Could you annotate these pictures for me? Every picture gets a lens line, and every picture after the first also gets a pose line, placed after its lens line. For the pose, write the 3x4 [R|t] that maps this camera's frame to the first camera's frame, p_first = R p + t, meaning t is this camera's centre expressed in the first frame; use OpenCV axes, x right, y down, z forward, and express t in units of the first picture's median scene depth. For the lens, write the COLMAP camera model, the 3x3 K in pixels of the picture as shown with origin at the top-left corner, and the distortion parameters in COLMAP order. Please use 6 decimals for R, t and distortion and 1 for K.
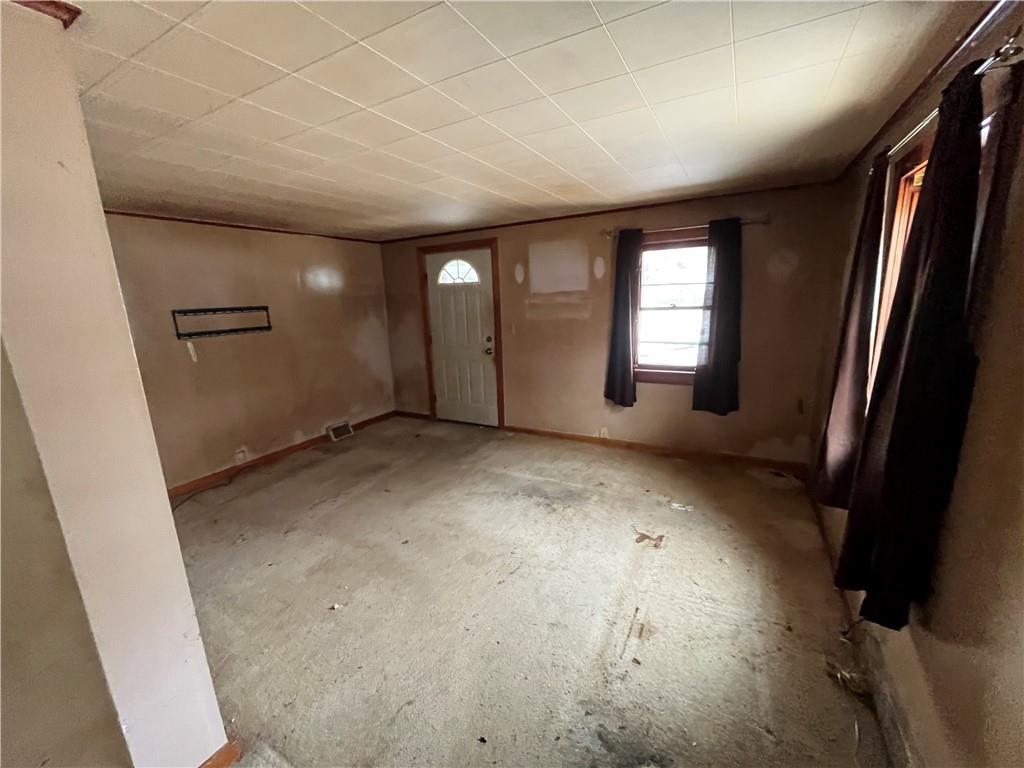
lens RADIAL K [[414.9, 0, 509.9], [0, 414.9, 384.5], [0, 0, 1]] dist [-0.001654, -0.000478]
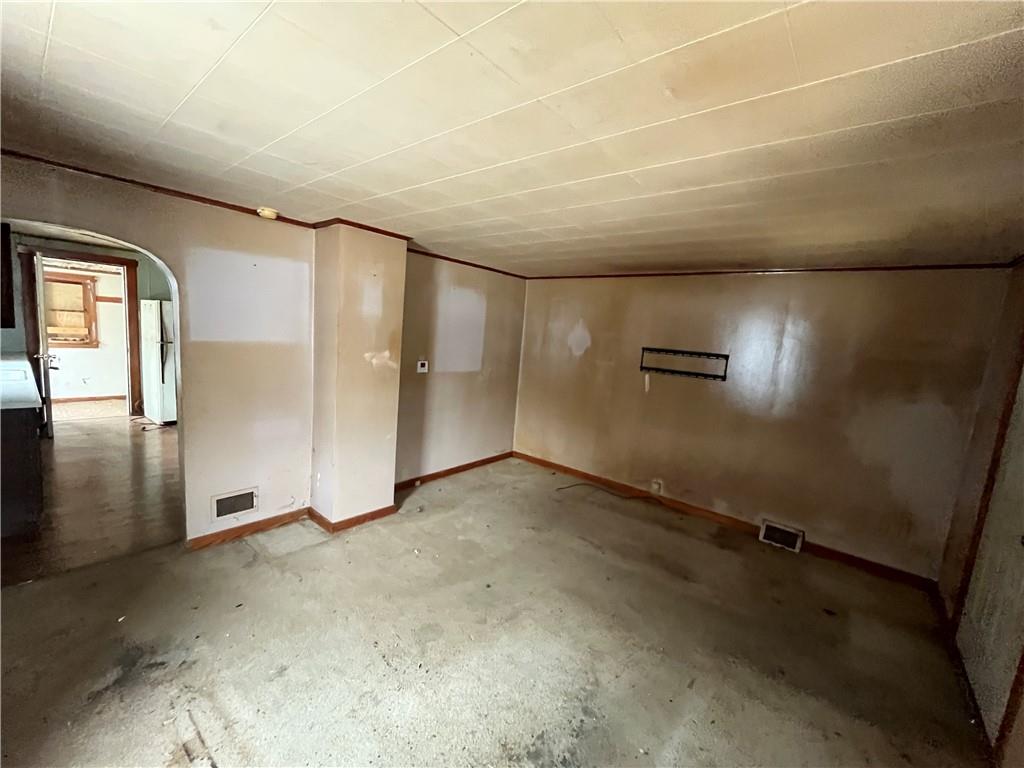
lens RADIAL K [[414.9, 0, 509.9], [0, 414.9, 384.5], [0, 0, 1]] dist [-0.001654, -0.000478]
pose [[-0.191619, 0.147907, -0.970261, 0.449271], [-0.274080, 0.941187, 0.197604, -0.196524], [0.942424, 0.303794, -0.139811, 0.774772]]
